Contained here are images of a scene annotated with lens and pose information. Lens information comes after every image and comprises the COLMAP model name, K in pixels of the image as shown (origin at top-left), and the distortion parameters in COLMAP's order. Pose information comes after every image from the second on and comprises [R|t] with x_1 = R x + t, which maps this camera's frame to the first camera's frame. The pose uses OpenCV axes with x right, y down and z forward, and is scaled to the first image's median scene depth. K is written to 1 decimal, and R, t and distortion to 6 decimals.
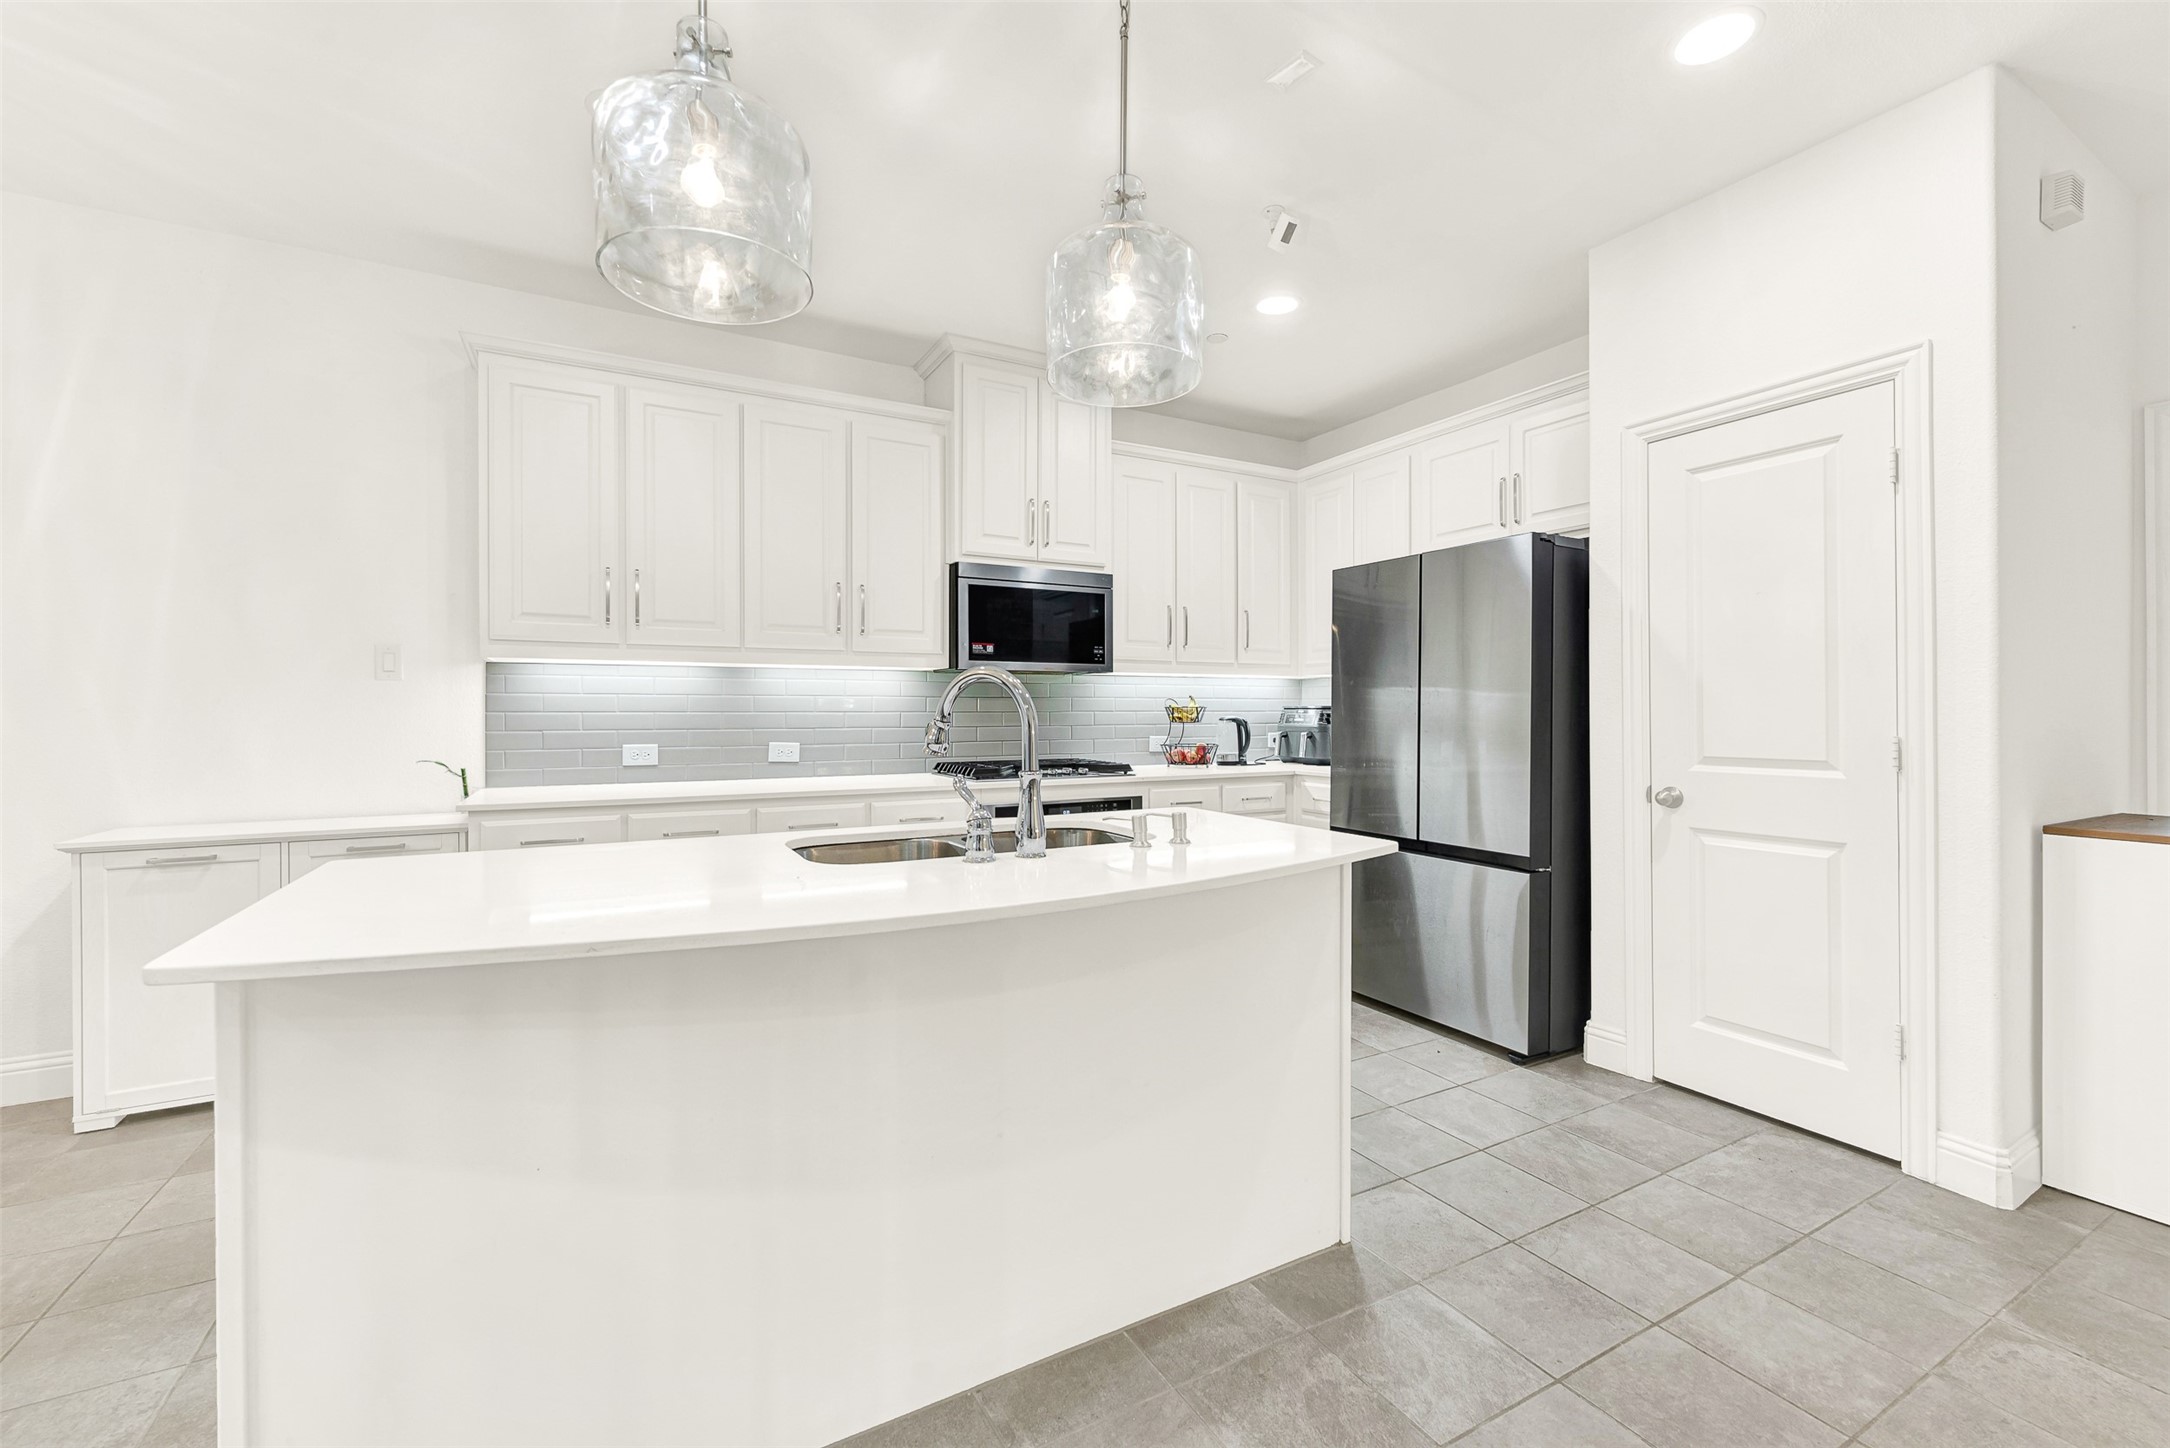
lens RADIAL K [[890.1, 0, 1084.6], [0, 890.1, 709.9], [0, 0, 1]] dist [-0.000637, -0.000166]
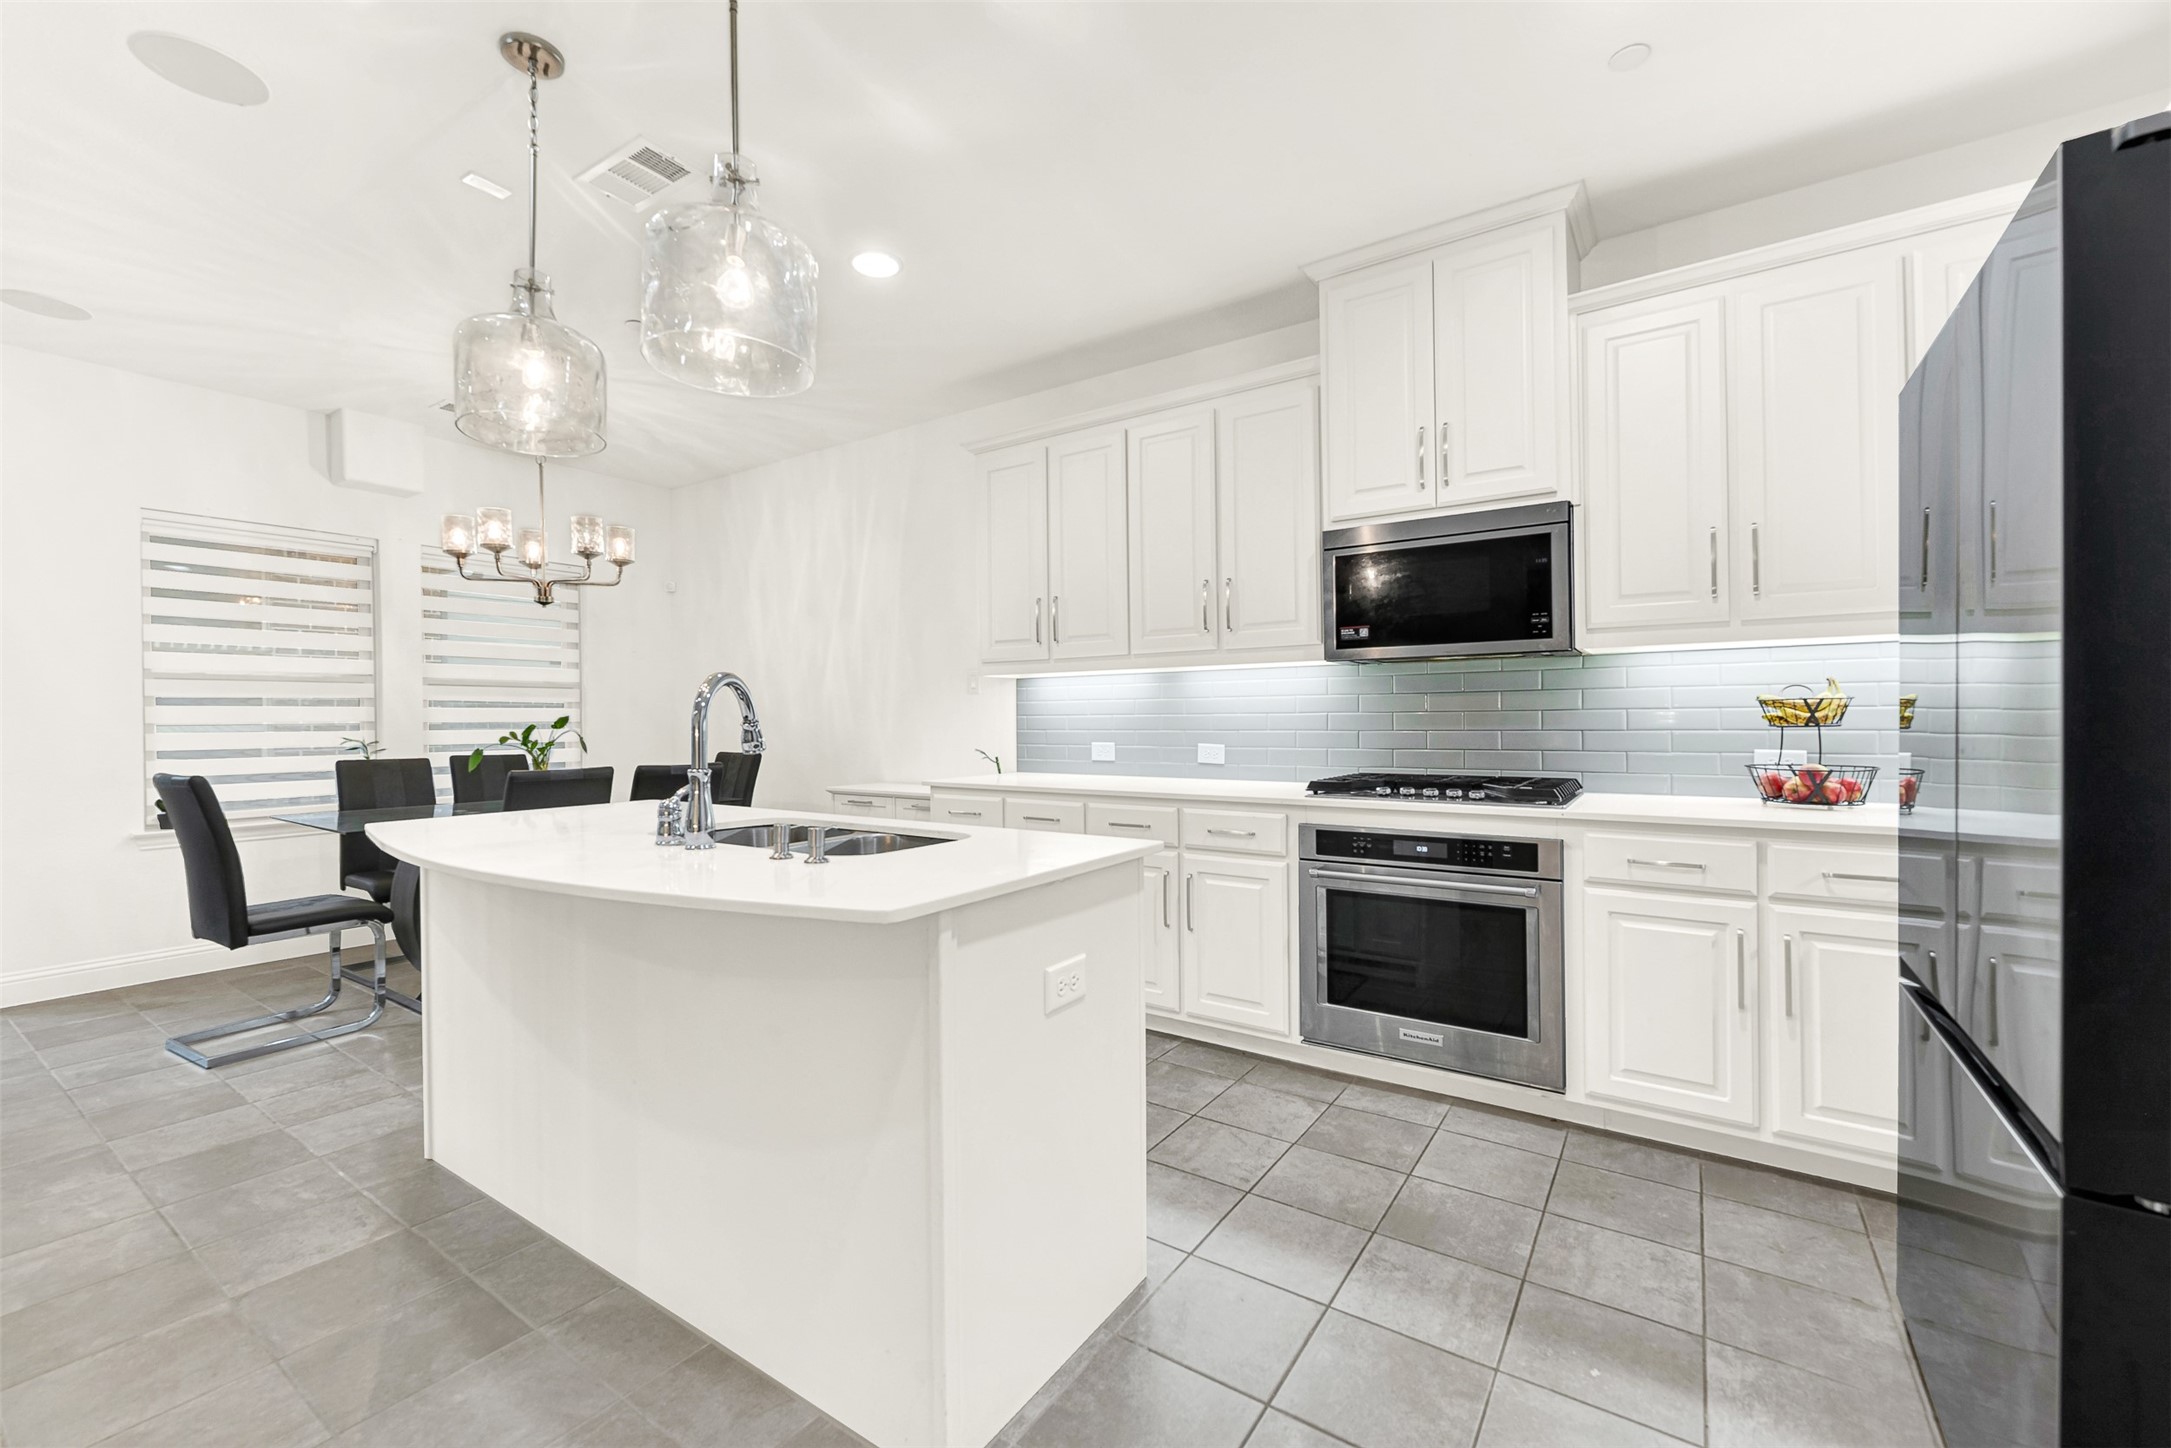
lens RADIAL K [[887.6, 0, 1077.4], [0, 887.6, 719.9], [0, 0, 1]] dist [-0.000628, 0.000155]
pose [[0.445464, -0.000802, -0.895300, 0.528673], [0.010175, 0.999940, 0.004167, 0.003508], [0.895242, -0.010966, 0.445445, 0.446059]]
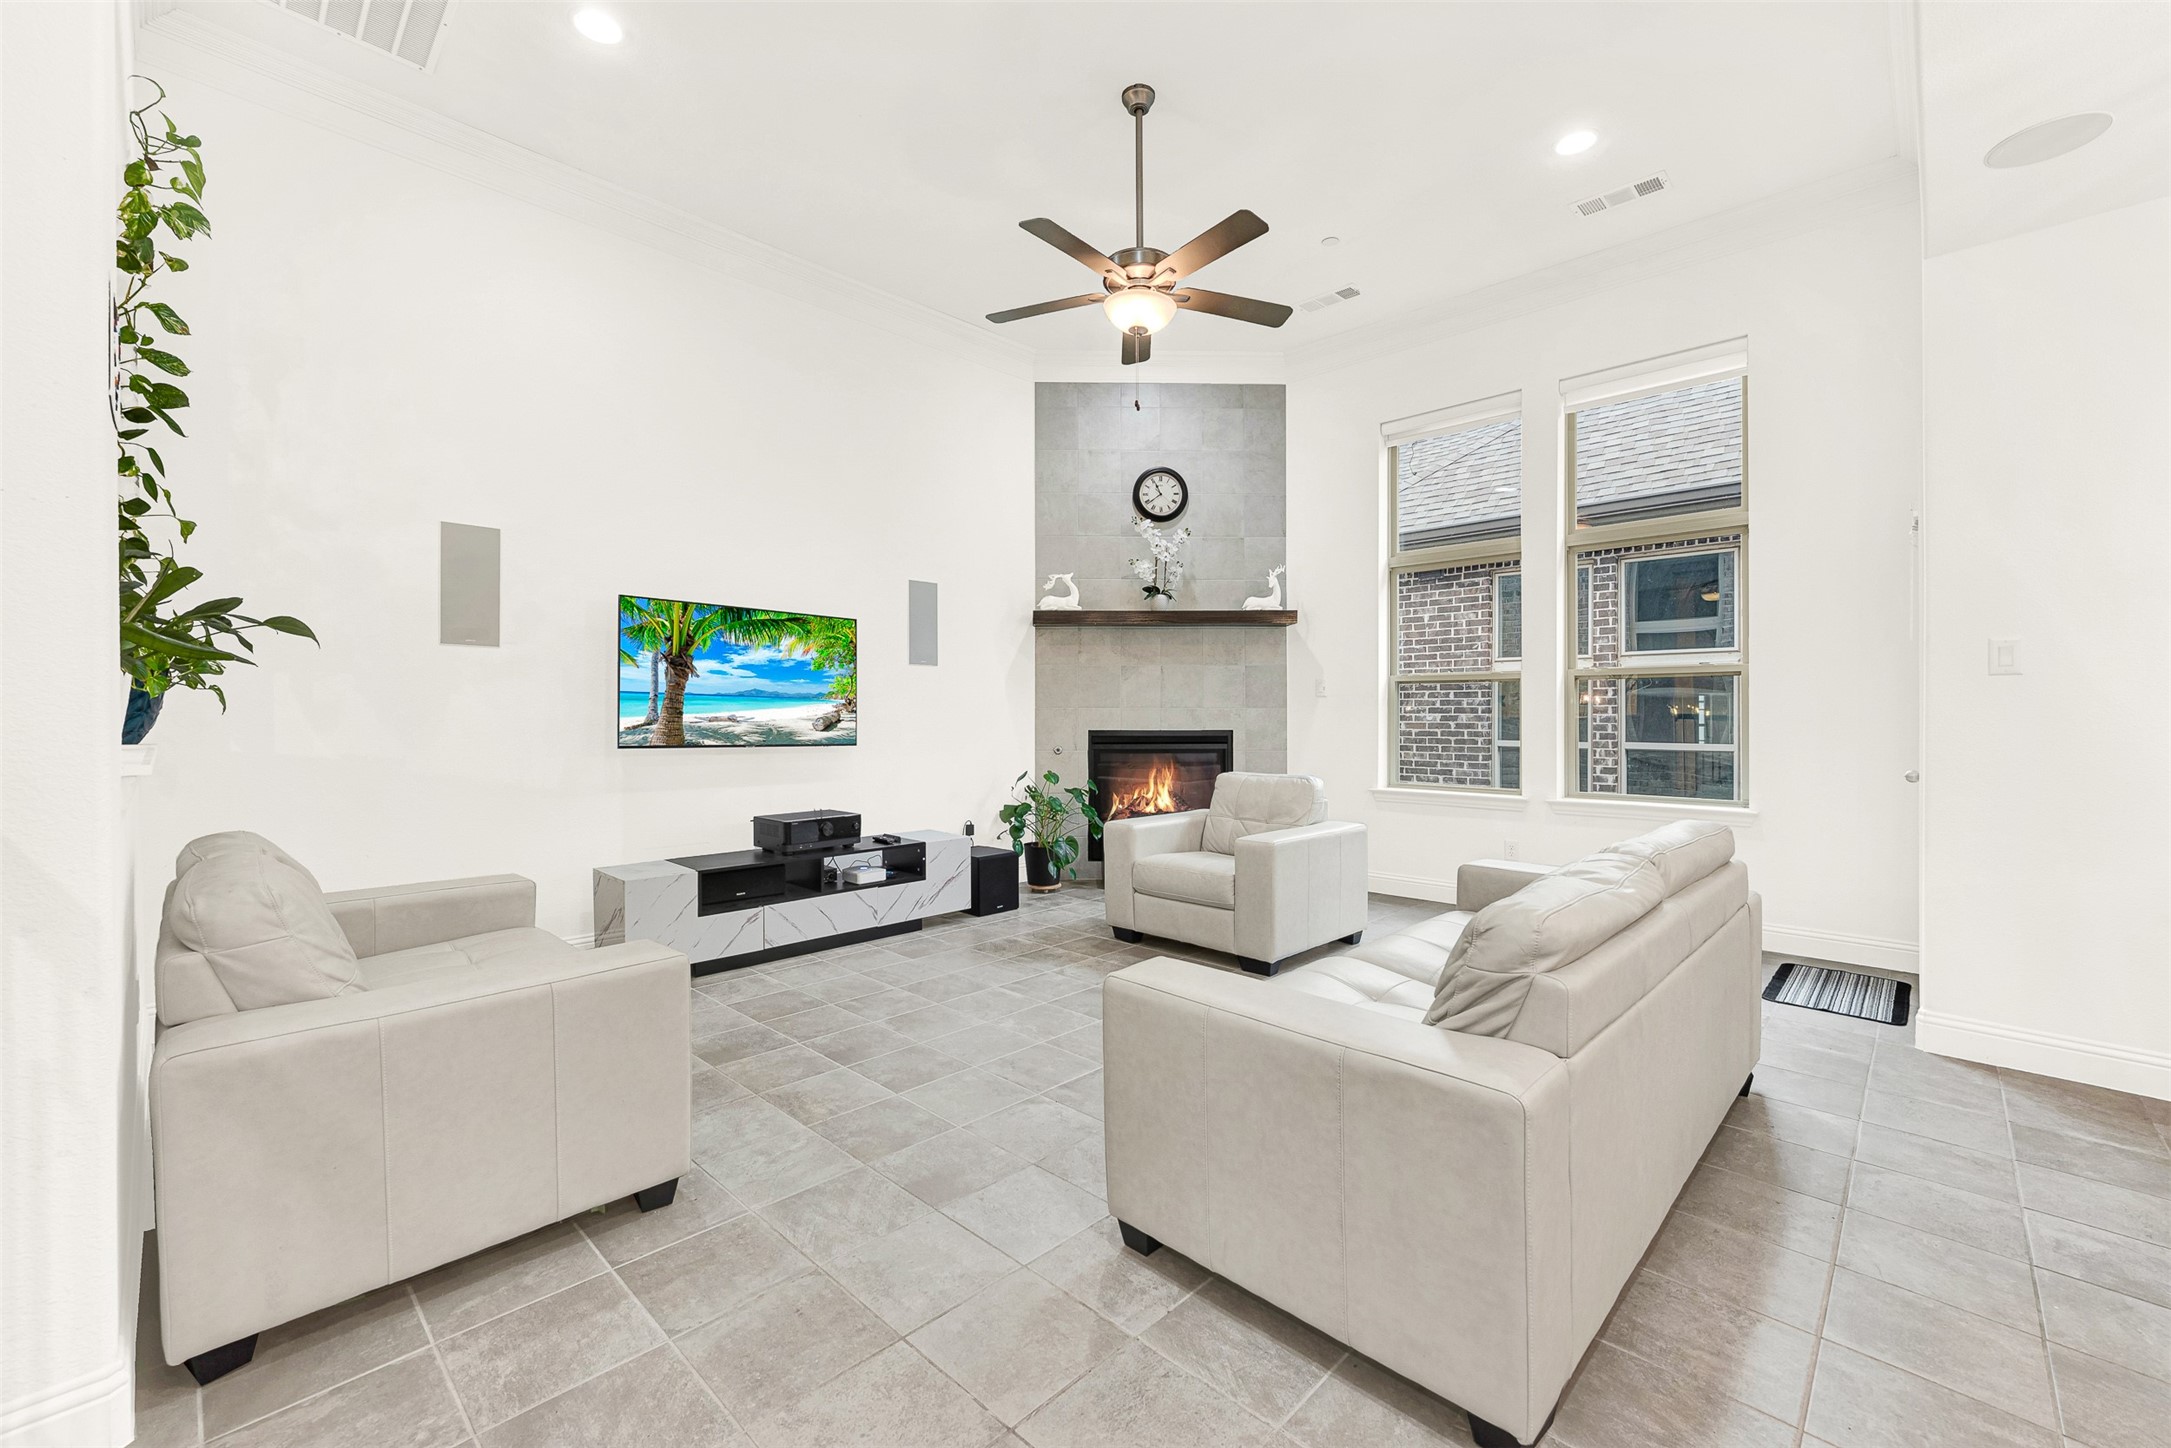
lens RADIAL K [[887.6, 0, 1077.4], [0, 887.6, 719.9], [0, 0, 1]] dist [-0.000628, 0.000155]
pose [[-0.958130, 0.000798, -0.286334, 0.105737], [0.001400, 0.999997, -0.001898, 0.012602], [0.286331, -0.002220, -0.958128, 0.324034]]
